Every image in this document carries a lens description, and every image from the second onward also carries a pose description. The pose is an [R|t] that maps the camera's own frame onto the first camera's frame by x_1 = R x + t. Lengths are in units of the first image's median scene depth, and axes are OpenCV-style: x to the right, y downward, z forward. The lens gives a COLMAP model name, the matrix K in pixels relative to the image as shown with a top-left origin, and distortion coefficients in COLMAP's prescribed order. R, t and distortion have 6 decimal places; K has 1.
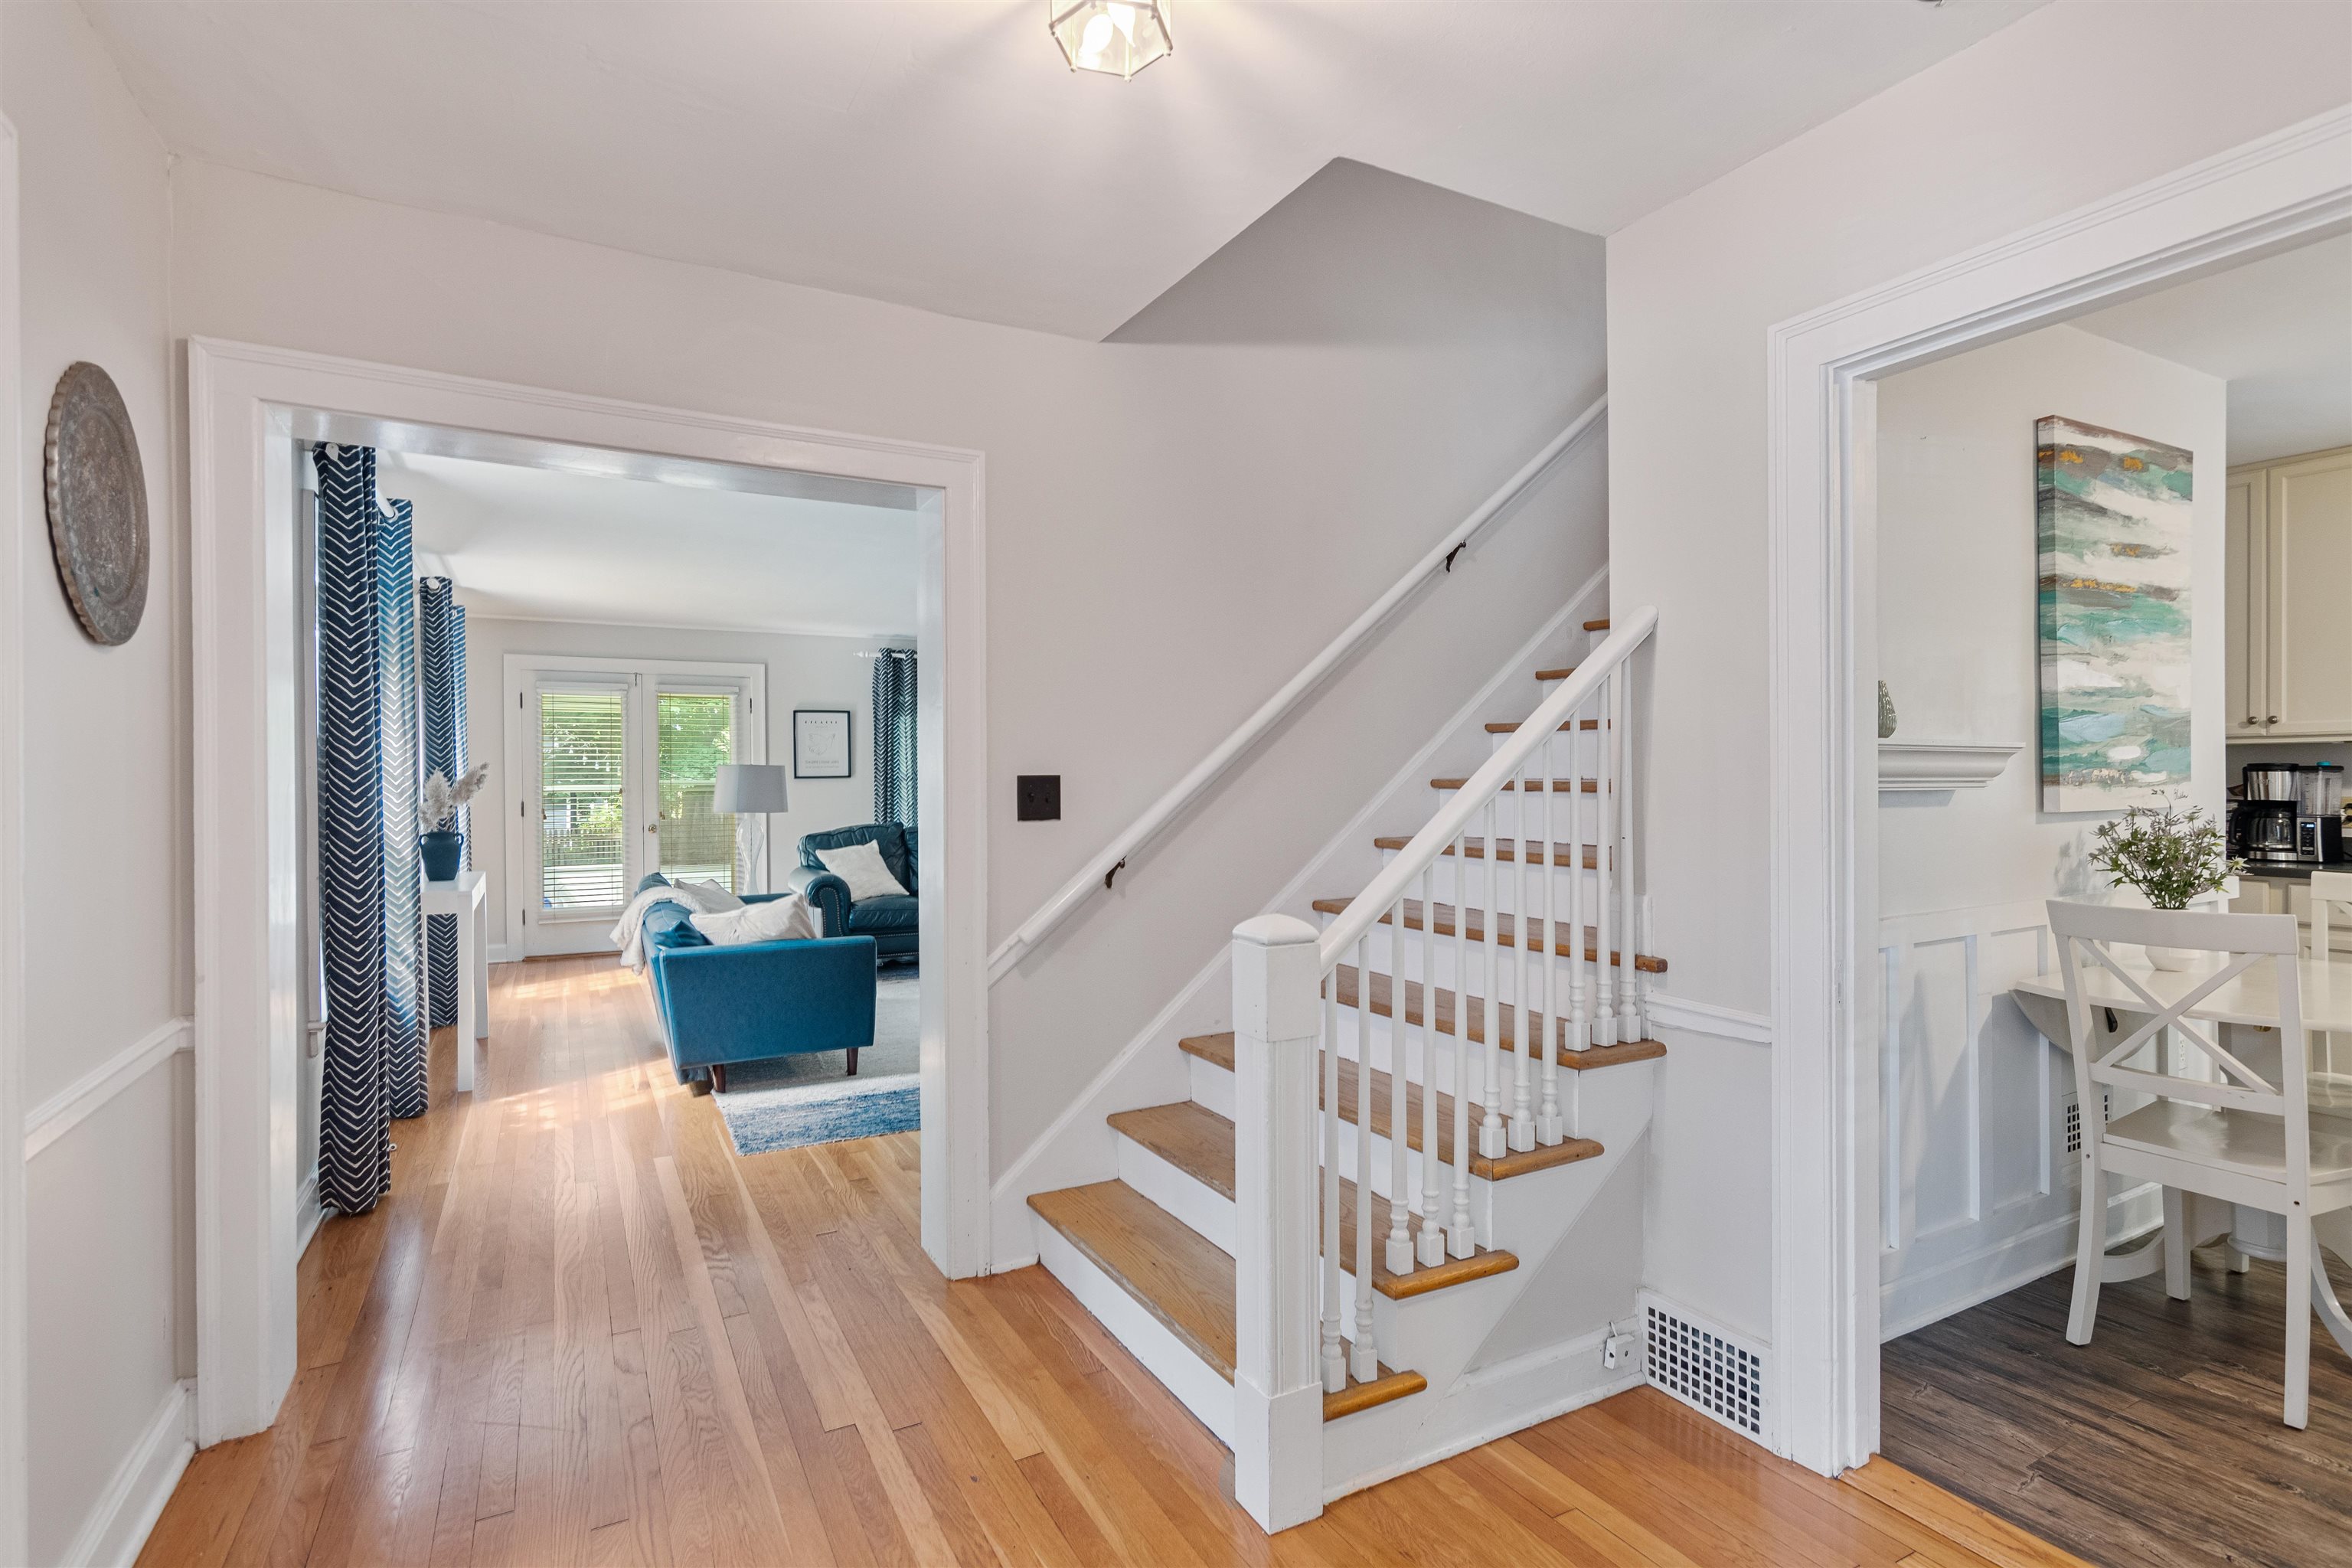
lens RADIAL K [[1137.1, 0, 1176.0], [0, 1137.1, 784.0], [0, 0, 1]] dist [0.000425, 0.000619]
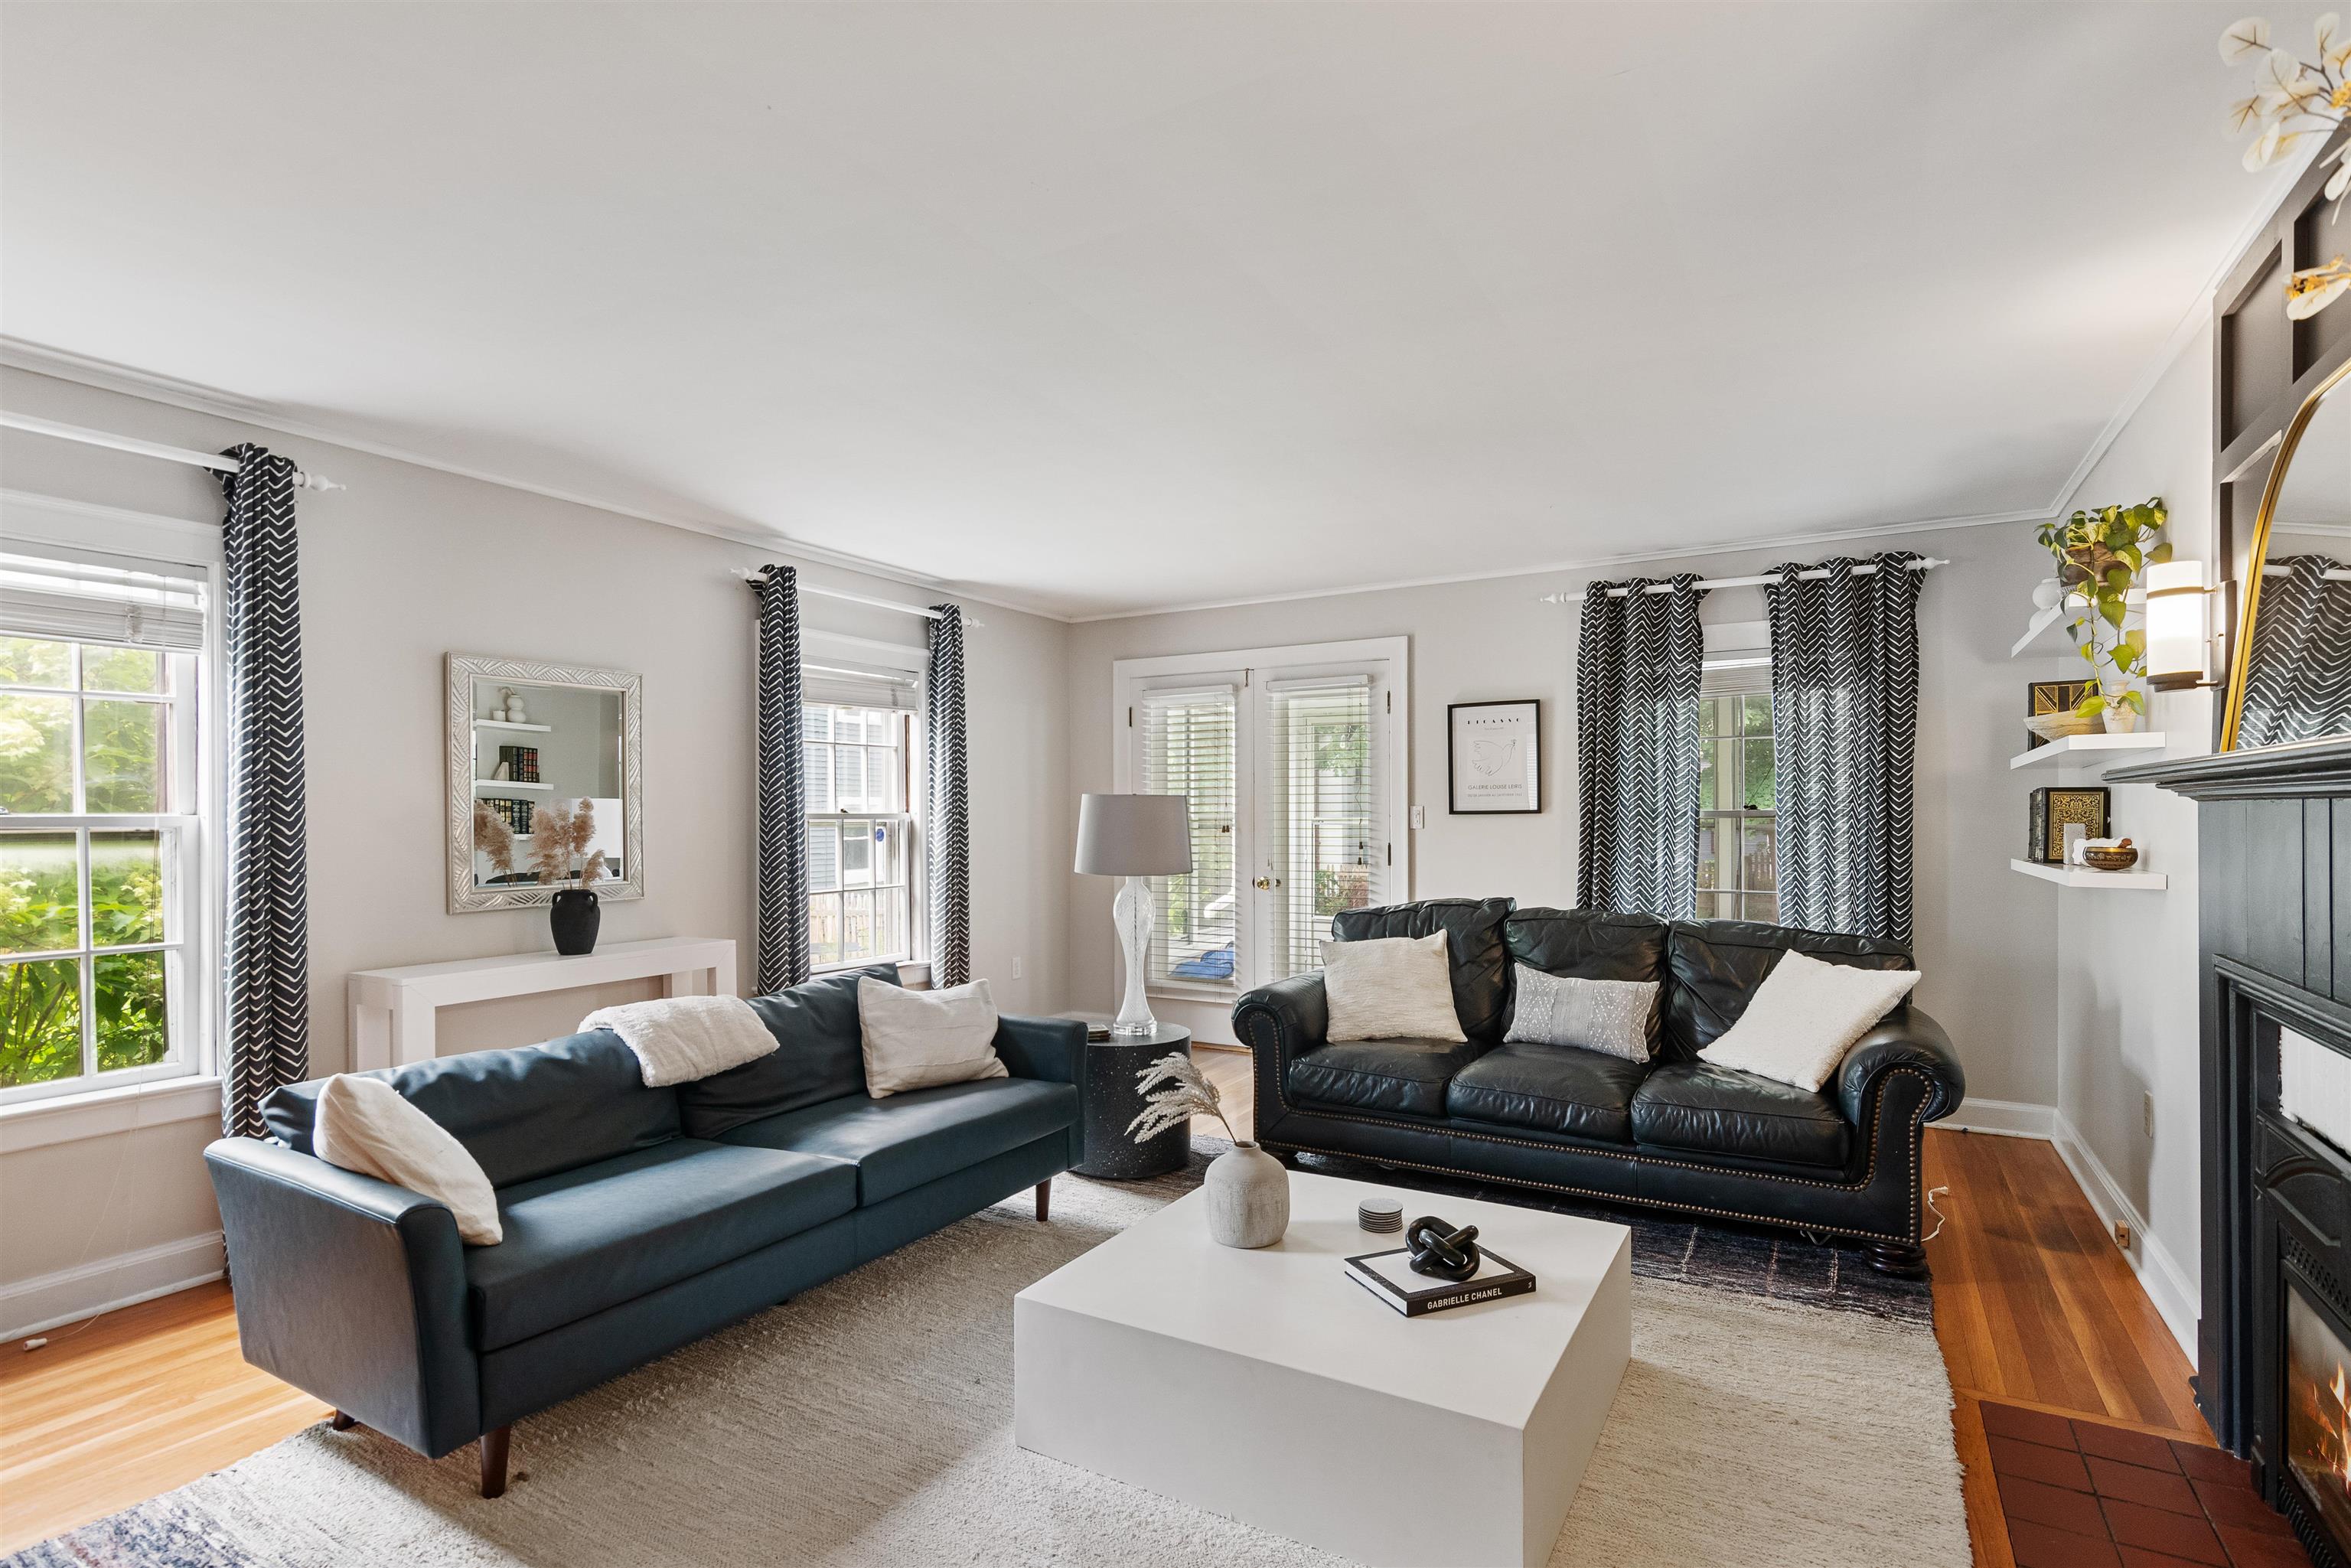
lens RADIAL K [[1151.4, 0, 1174.4], [0, 1151.4, 818.0], [0, 0, 1]] dist [0.001964, 0.000372]
pose [[0.520178, 0.009357, -0.854006, 0.140913], [-0.004446, 0.999956, 0.008248, -0.008073], [0.854046, -0.000494, 0.520197, 0.603676]]
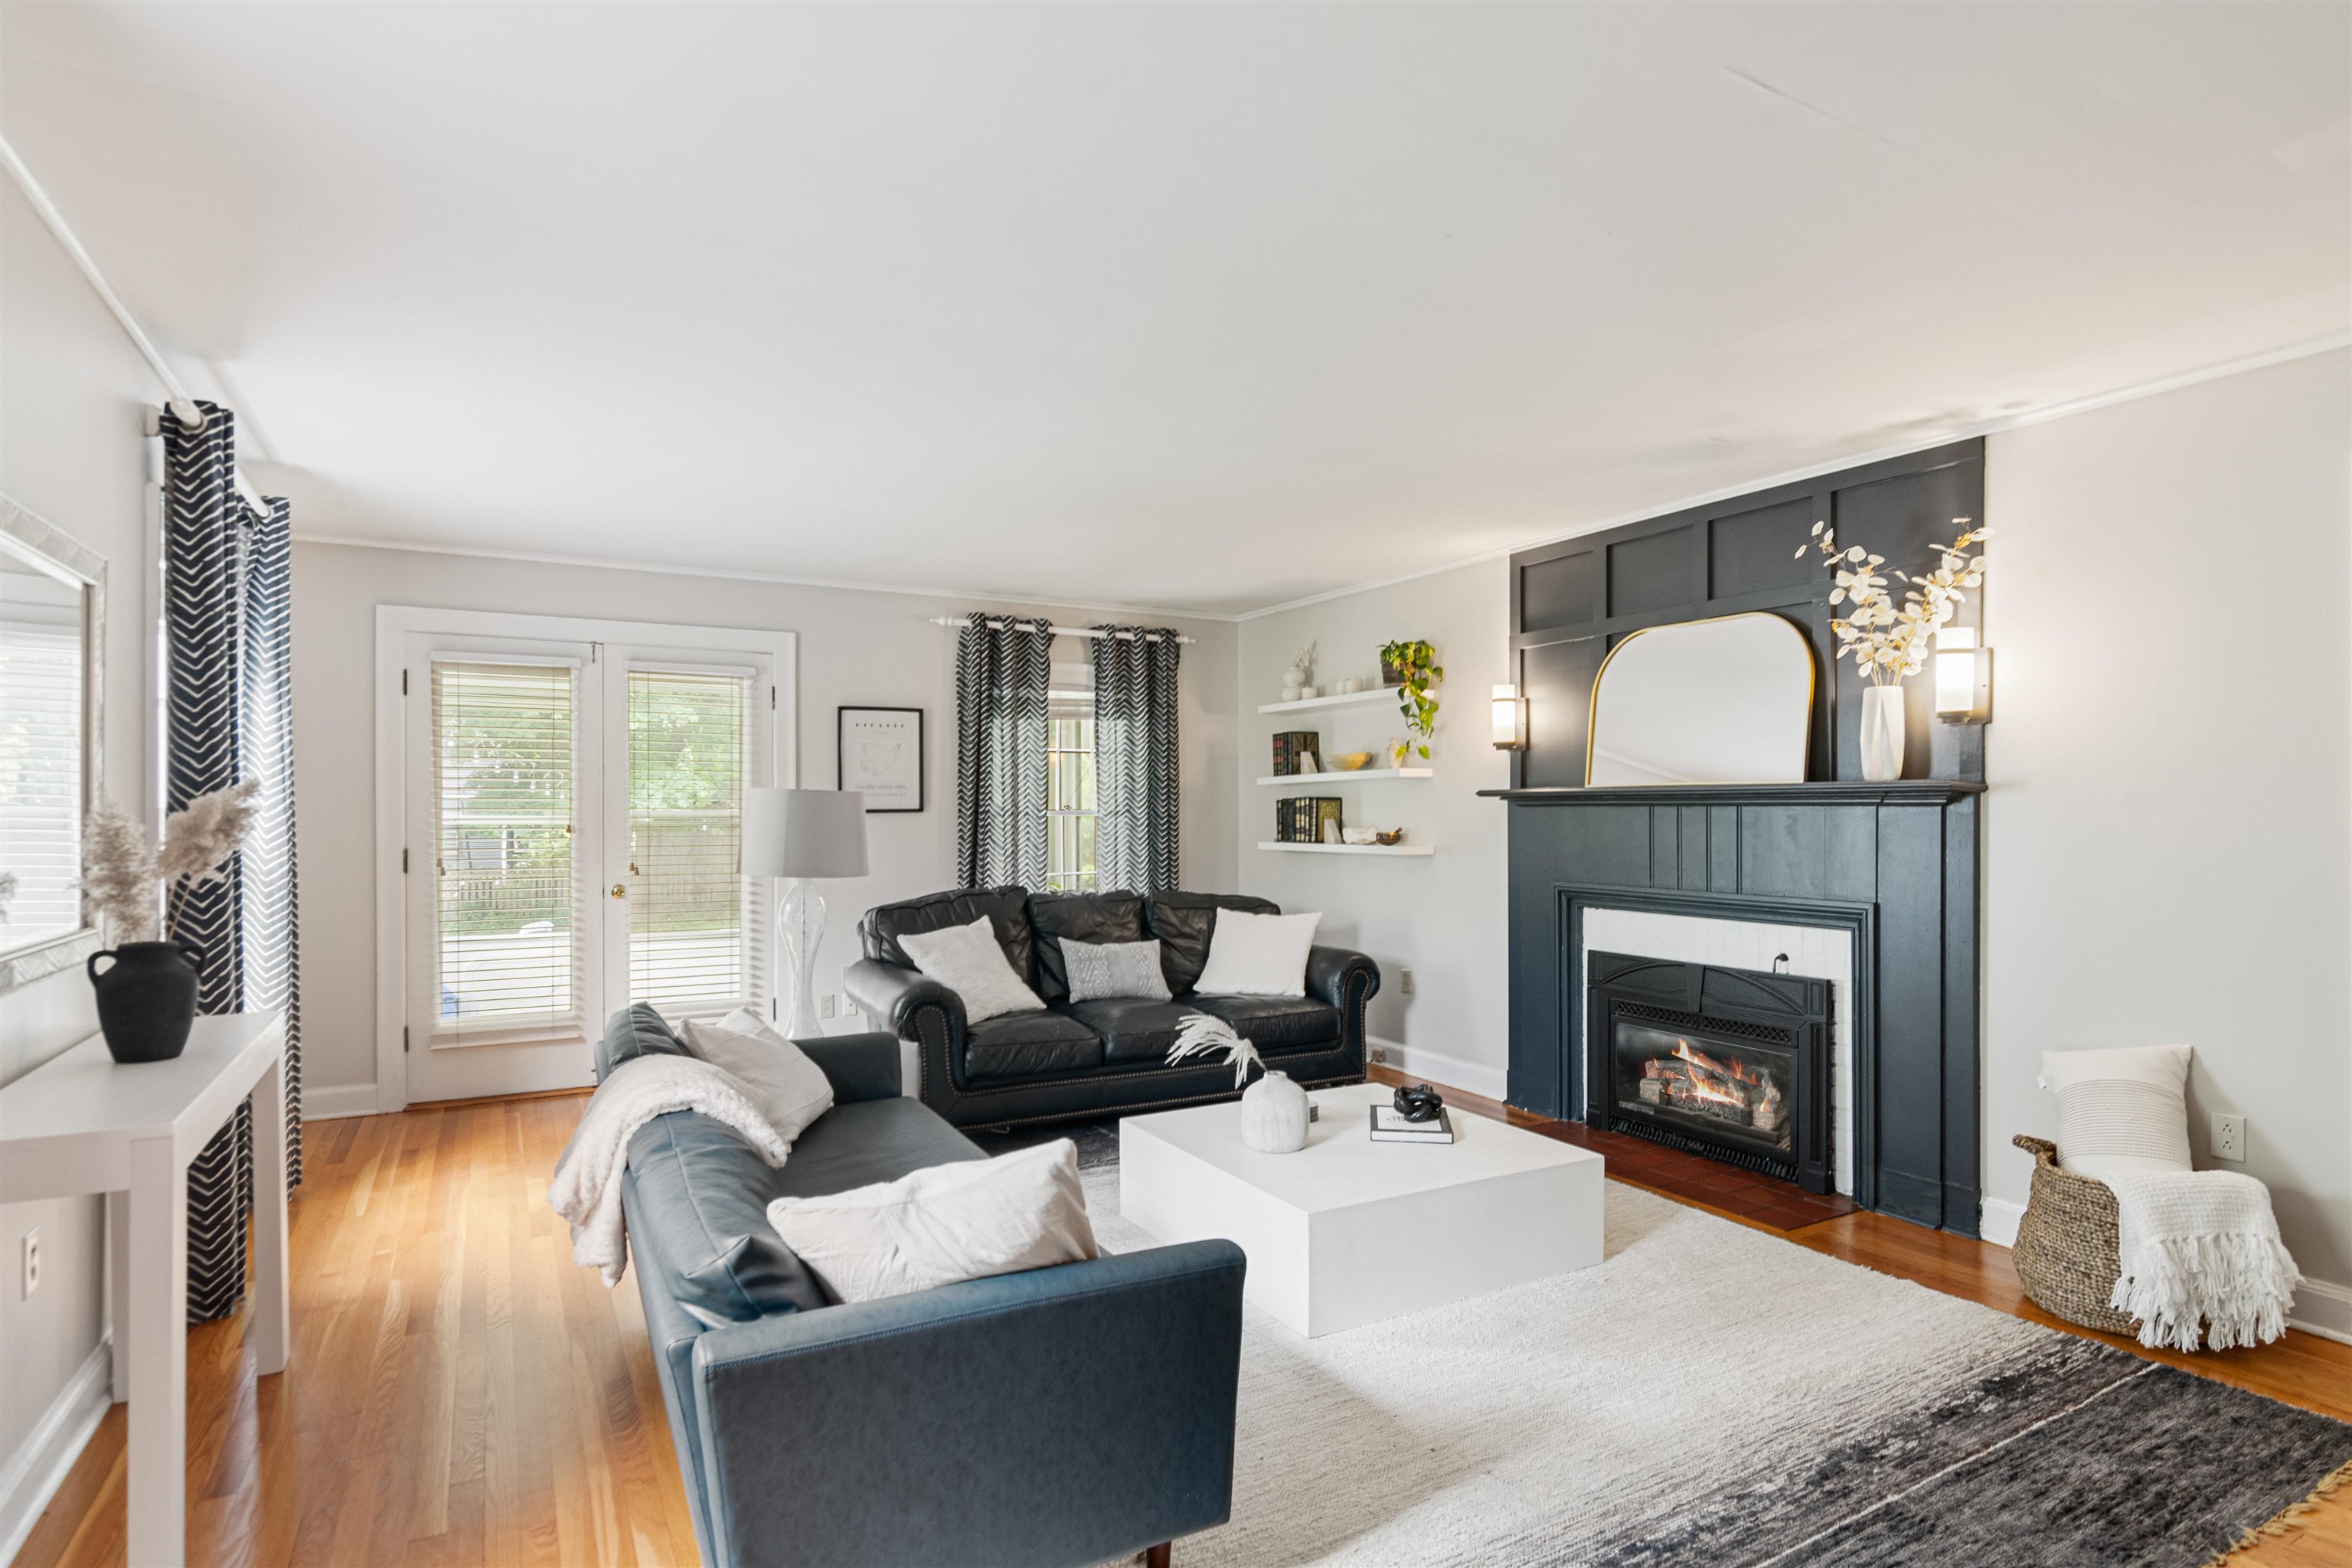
lens RADIAL K [[1203.0, 0, 1165.9], [0, 1203.0, 810.3], [0, 0, 1]] dist [-0.003110, 0.000054]
pose [[0.999904, 0.007072, 0.011921, -0.176880], [-0.007028, 0.999968, -0.003735, -0.005447], [-0.011947, 0.003651, 0.999922, 0.355463]]
